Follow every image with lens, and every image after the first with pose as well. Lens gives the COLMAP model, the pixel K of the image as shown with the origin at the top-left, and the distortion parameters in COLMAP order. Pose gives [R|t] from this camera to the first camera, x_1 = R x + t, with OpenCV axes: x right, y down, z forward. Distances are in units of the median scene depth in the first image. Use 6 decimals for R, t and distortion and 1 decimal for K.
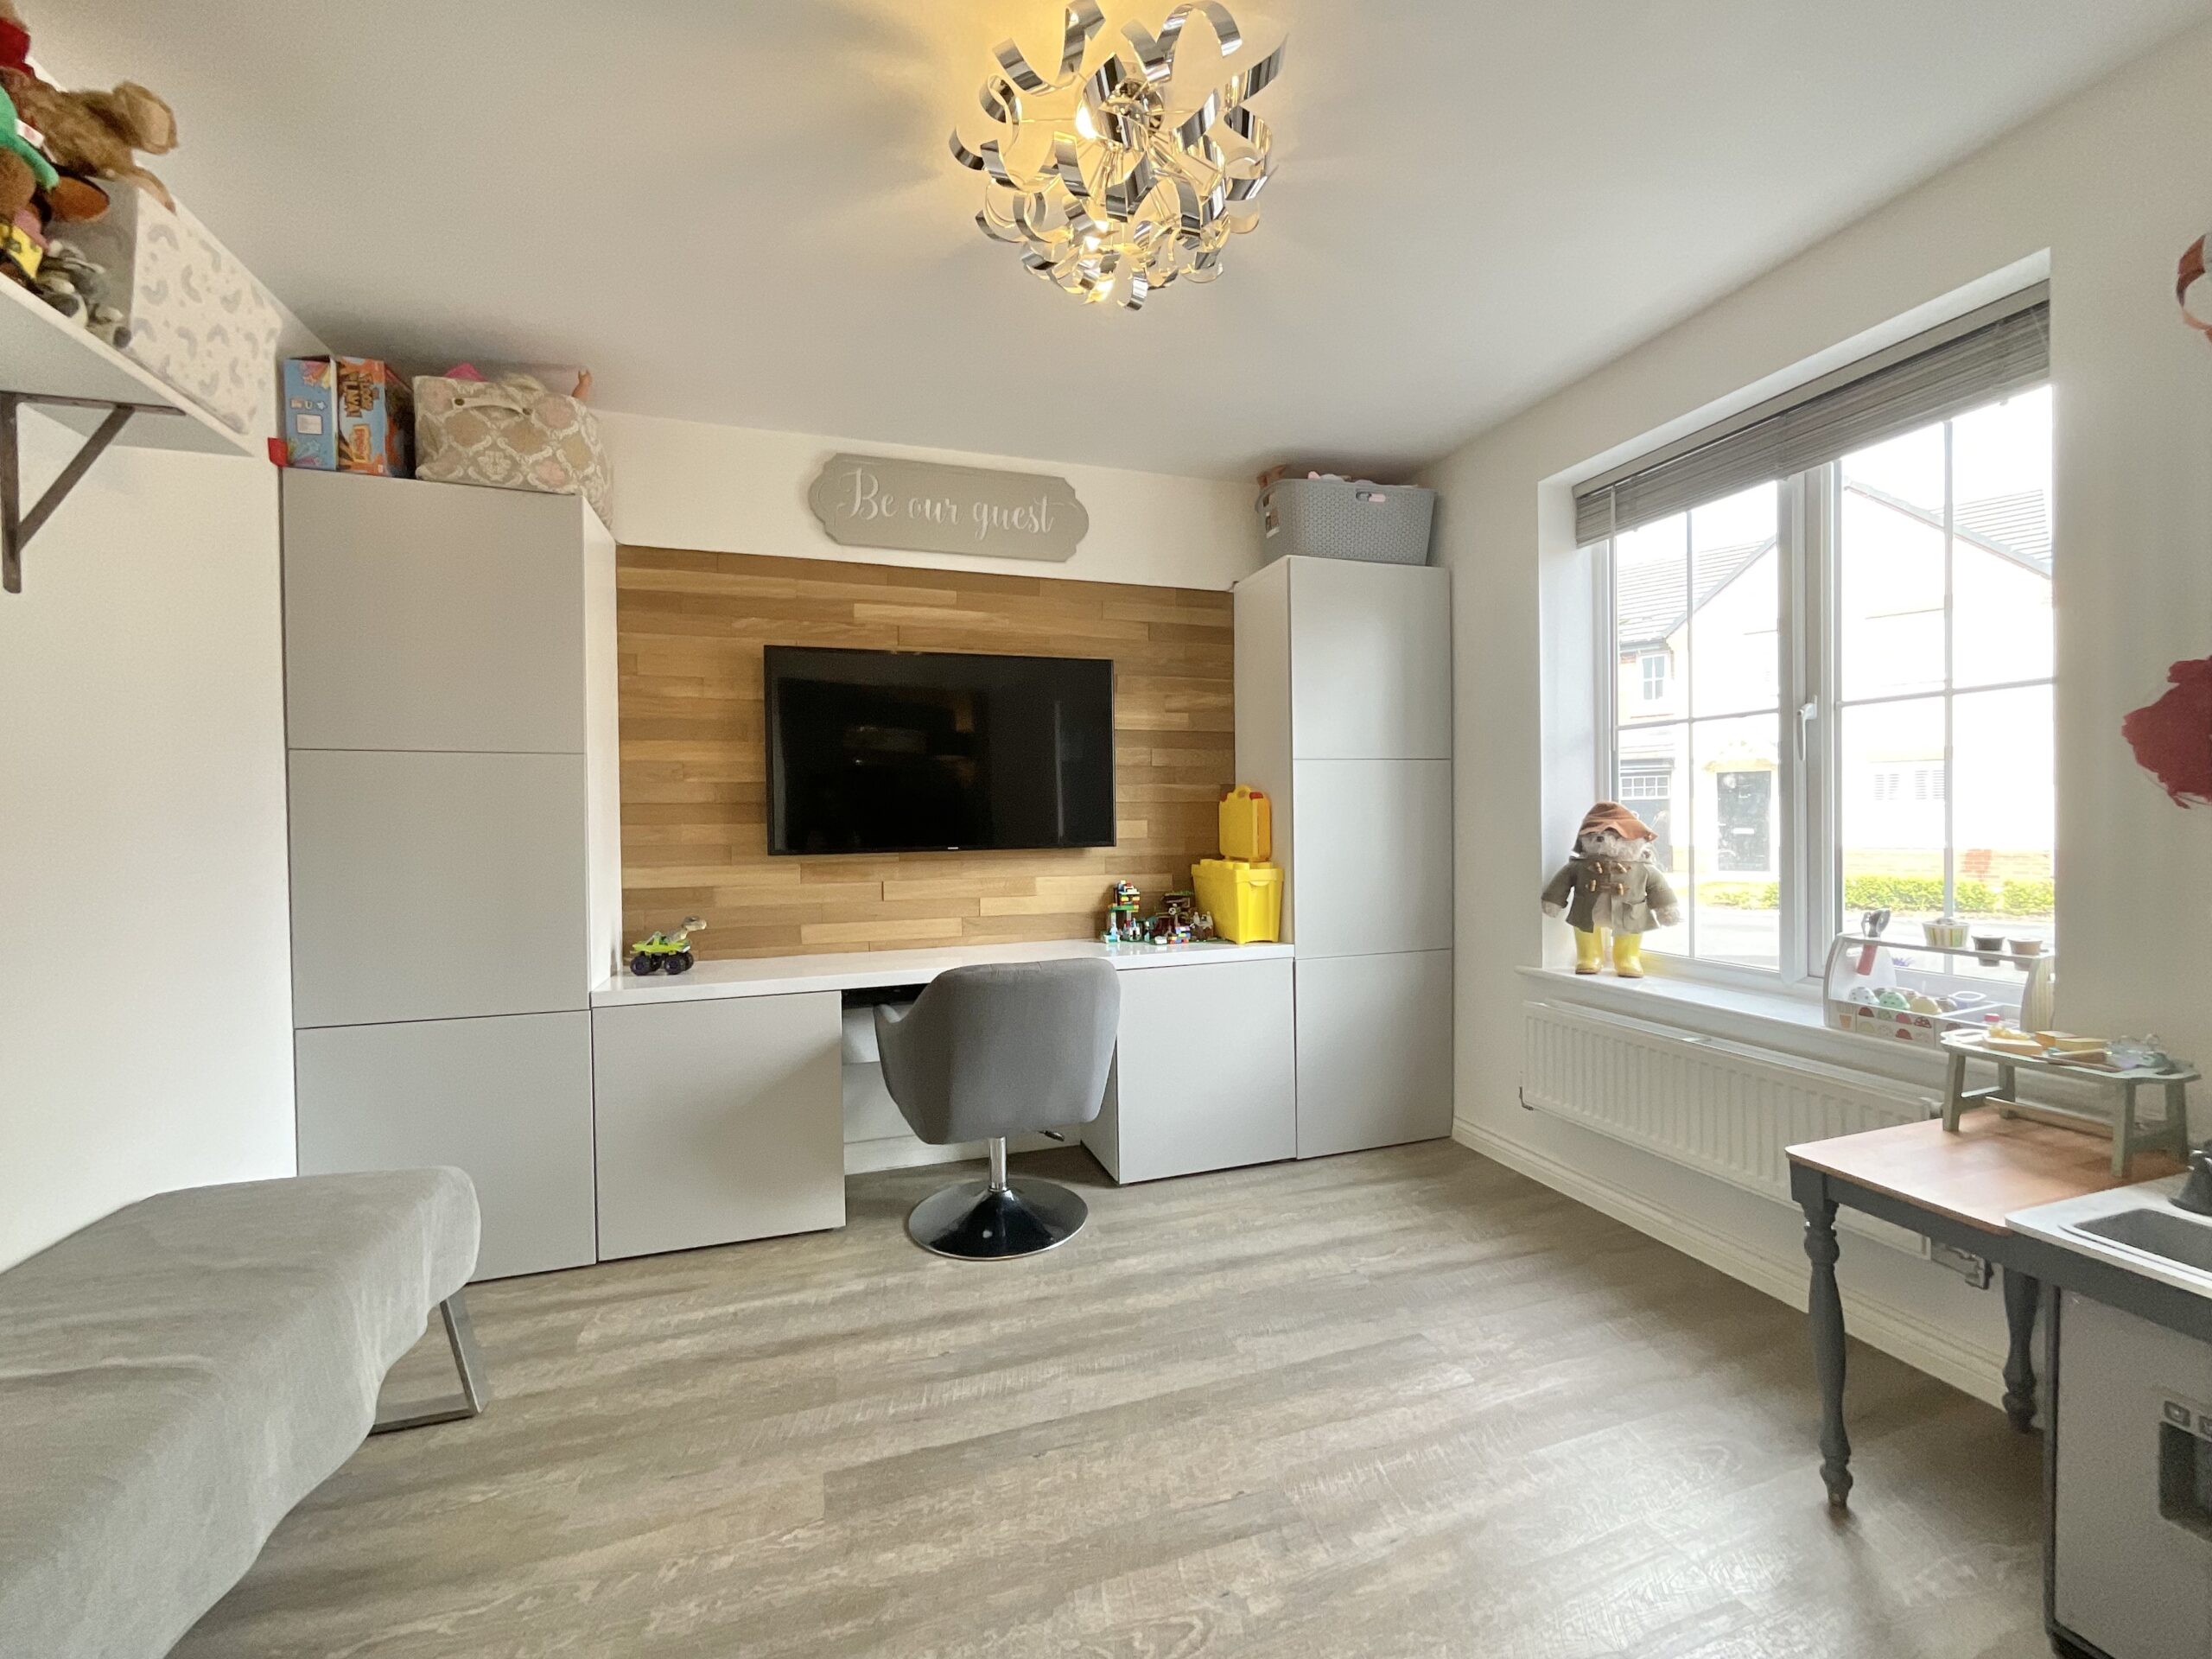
lens RADIAL K [[902.6, 0, 1106.6], [0, 902.6, 827.7], [0, 0, 1]] dist [0.001209, -0.001945]
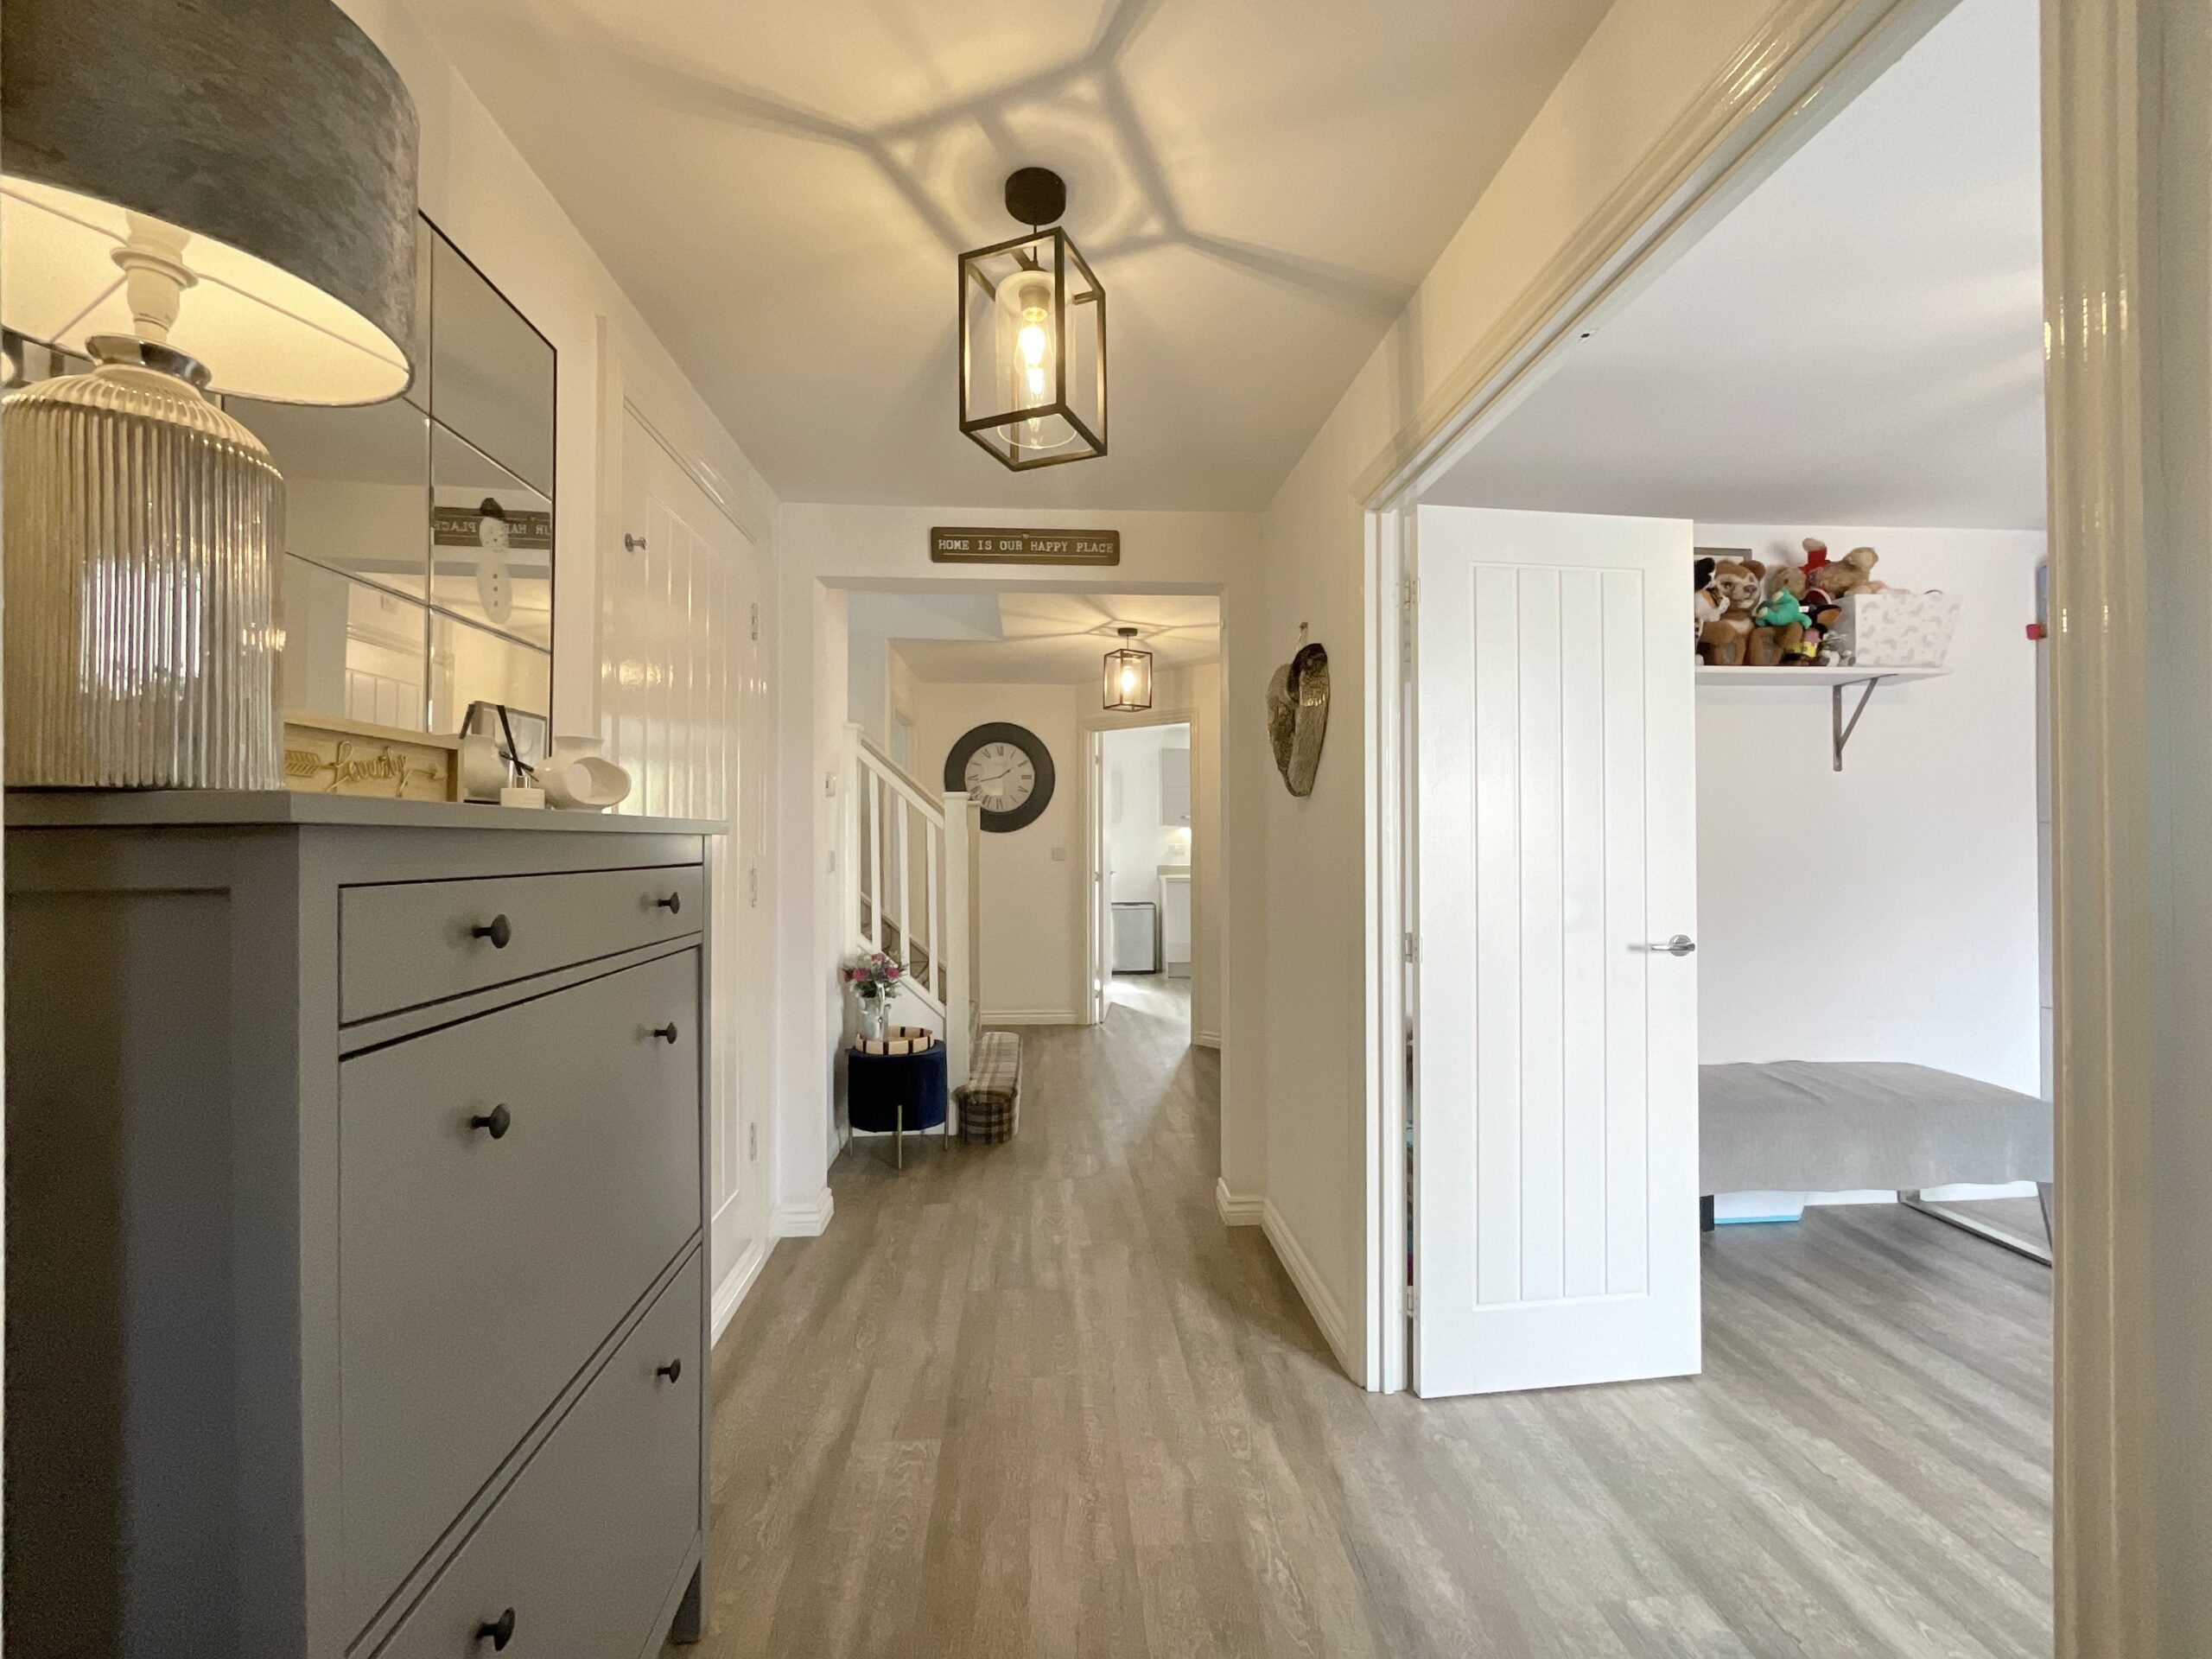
lens RADIAL K [[902.6, 0, 1107.0], [0, 902.6, 835.2], [0, 0, 1]] dist [0.001209, -0.001945]
pose [[-0.241051, 0.000889, -0.970512, 0.807800], [-0.011307, 0.999929, 0.003724, -0.044732], [0.970447, 0.011871, -0.241024, -0.143356]]
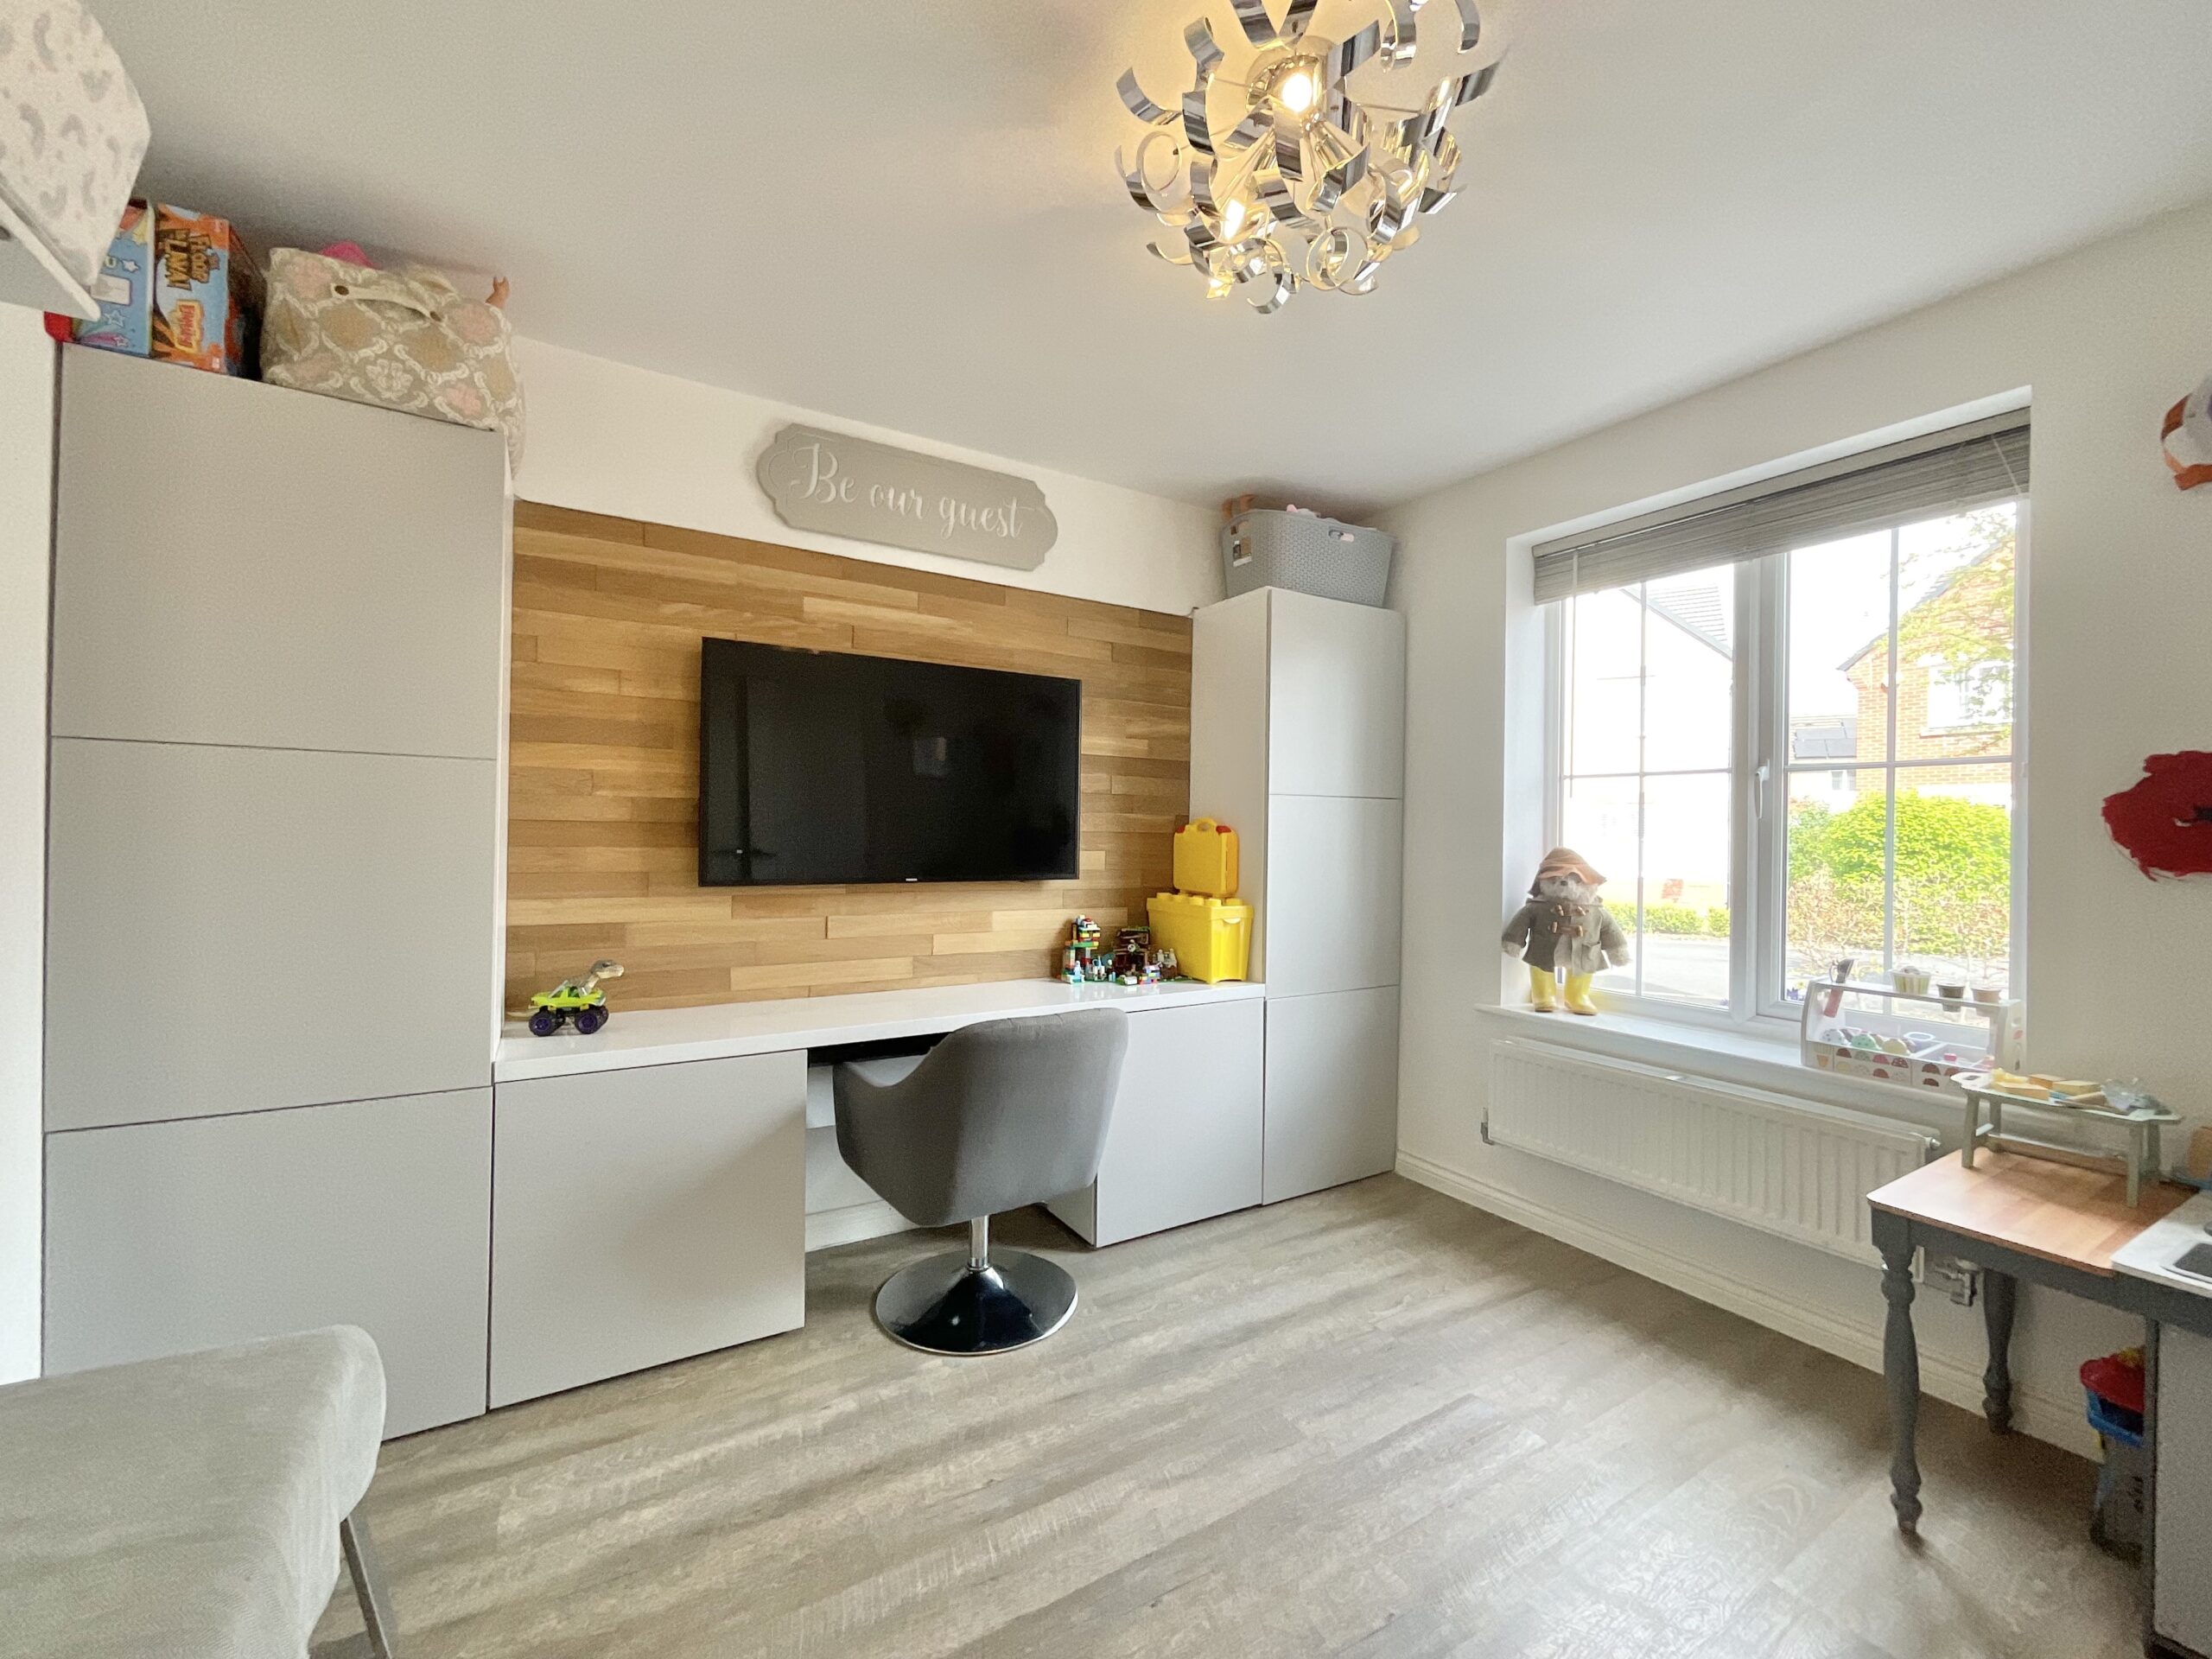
lens RADIAL K [[902.6, 0, 1110.2], [0, 902.6, 827.5], [0, 0, 1]] dist [0.001209, -0.001945]
pose [[0.972583, 0.029338, 0.230699, -0.236911], [-0.025635, 0.999490, -0.019033, -0.021197], [-0.231140, 0.012597, 0.972839, 0.111607]]
